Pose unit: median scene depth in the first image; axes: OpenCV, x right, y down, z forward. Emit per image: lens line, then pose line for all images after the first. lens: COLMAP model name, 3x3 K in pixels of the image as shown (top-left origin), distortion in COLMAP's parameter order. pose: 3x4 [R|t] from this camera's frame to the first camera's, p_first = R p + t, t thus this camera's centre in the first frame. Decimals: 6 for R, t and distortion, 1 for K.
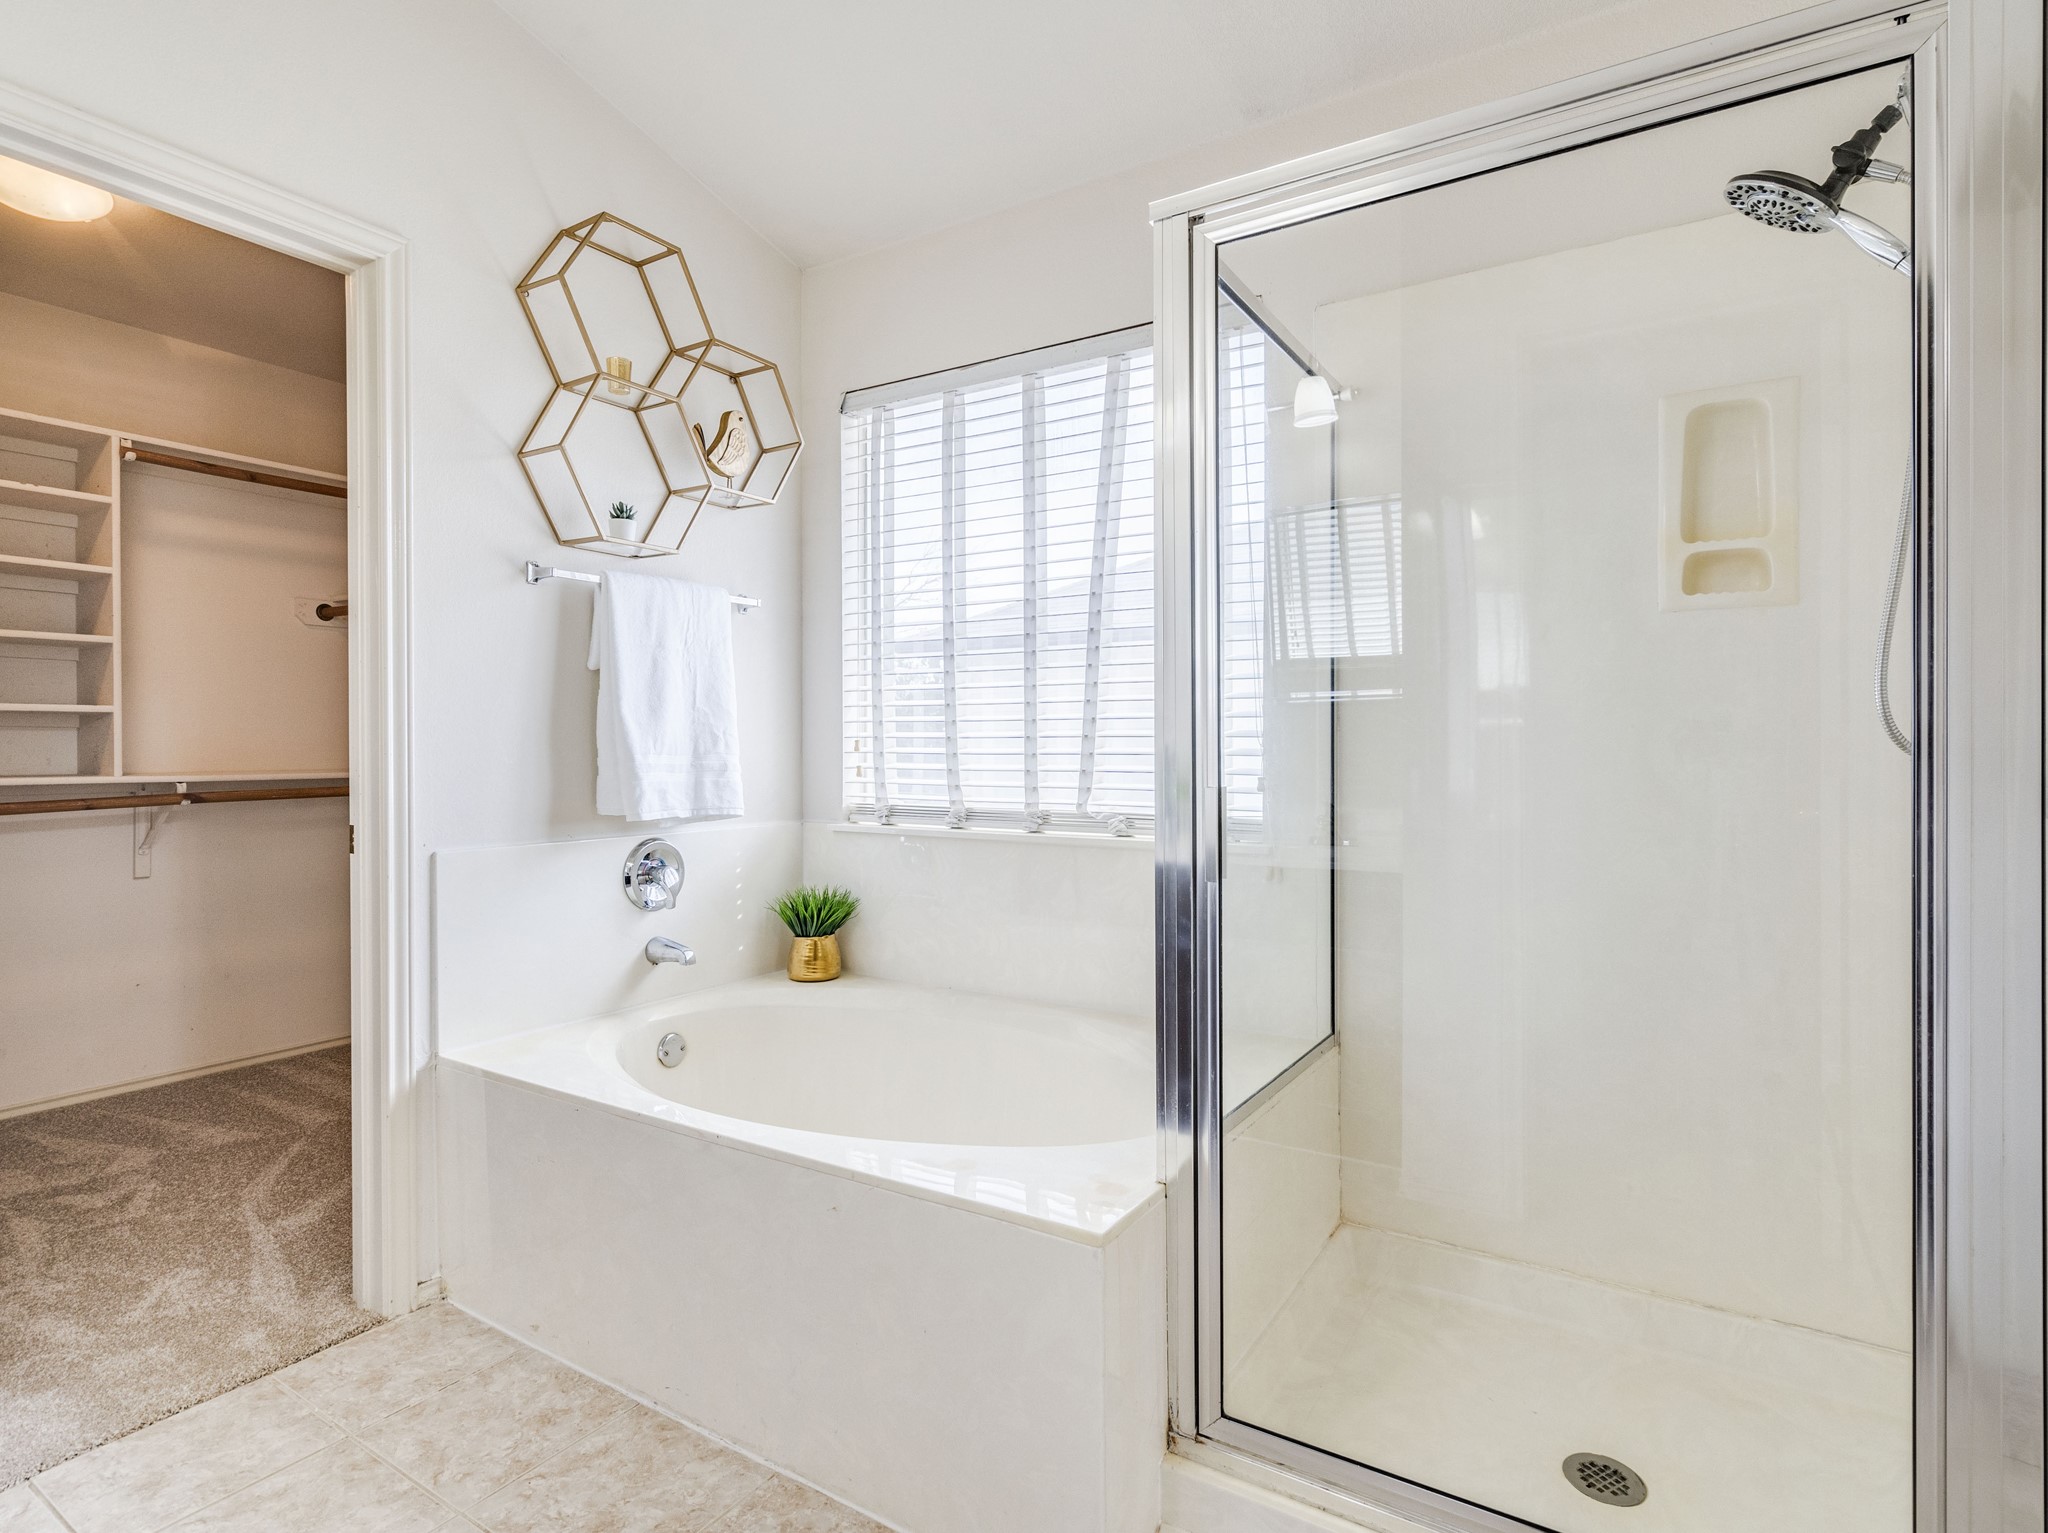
lens RADIAL K [[1085.1, 0, 1024.0], [0, 1085.1, 766.5], [0, 0, 1]] dist [-0.009255, 0.000825]
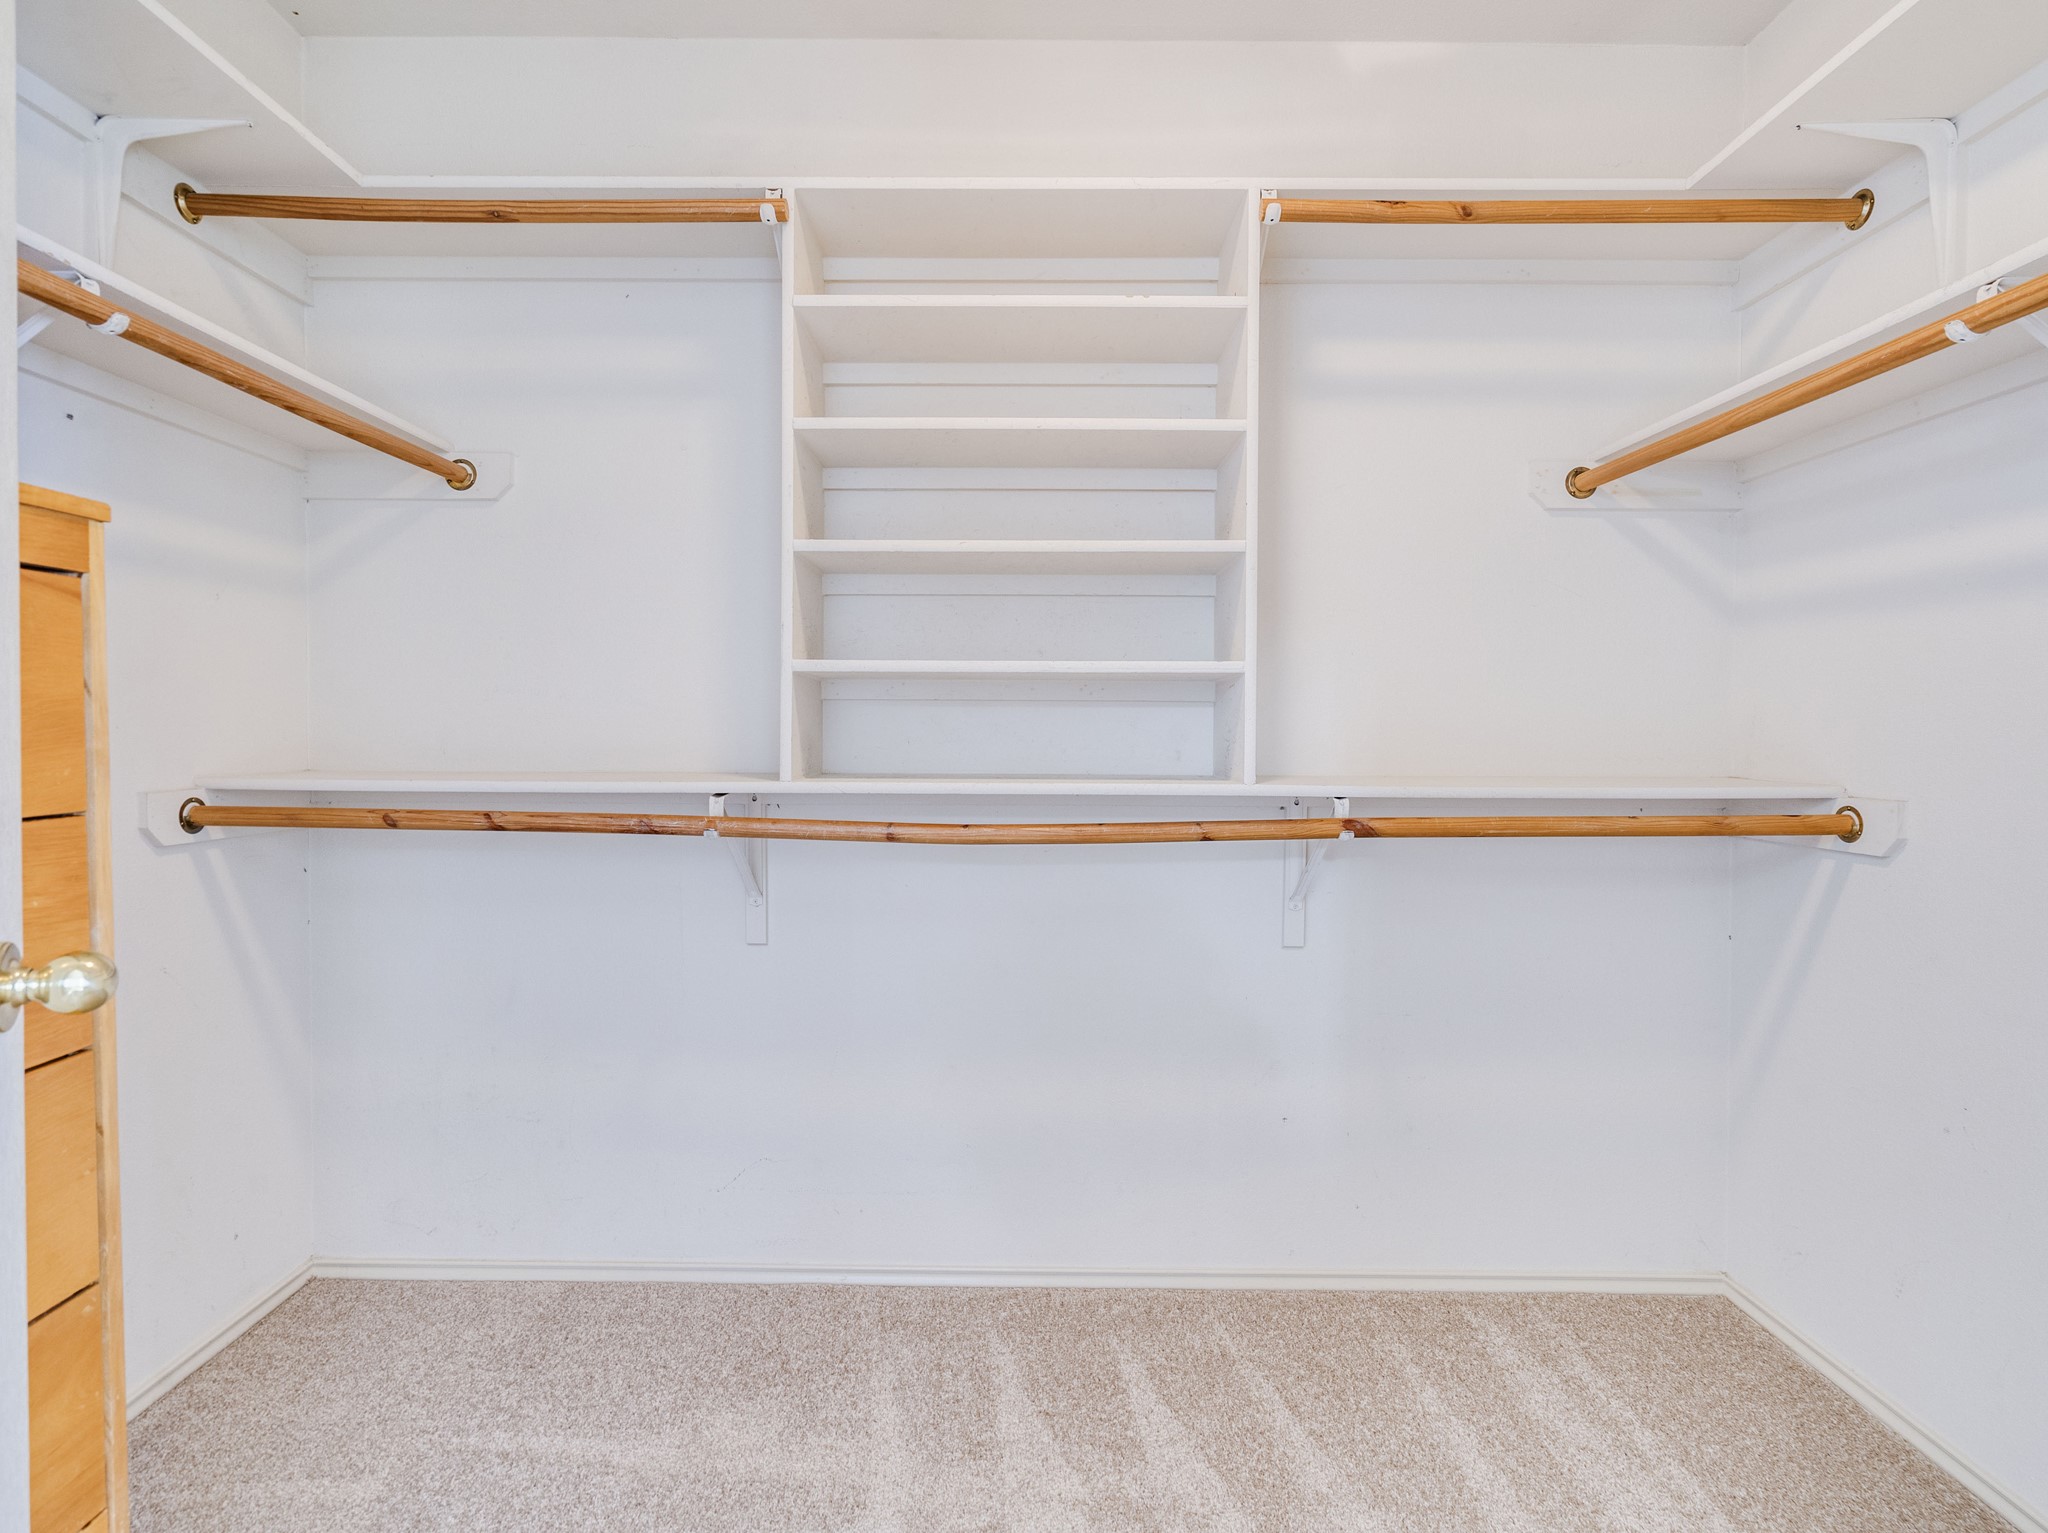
lens RADIAL K [[1085.1, 0, 1024.0], [0, 1085.1, 766.5], [0, 0, 1]] dist [-0.009255, 0.000825]
pose [[0.542029, 0.024063, -0.840015, -0.421074], [-0.010551, 0.999706, 0.021829, -0.011540], [0.840294, -0.002969, 0.542123, 0.586472]]
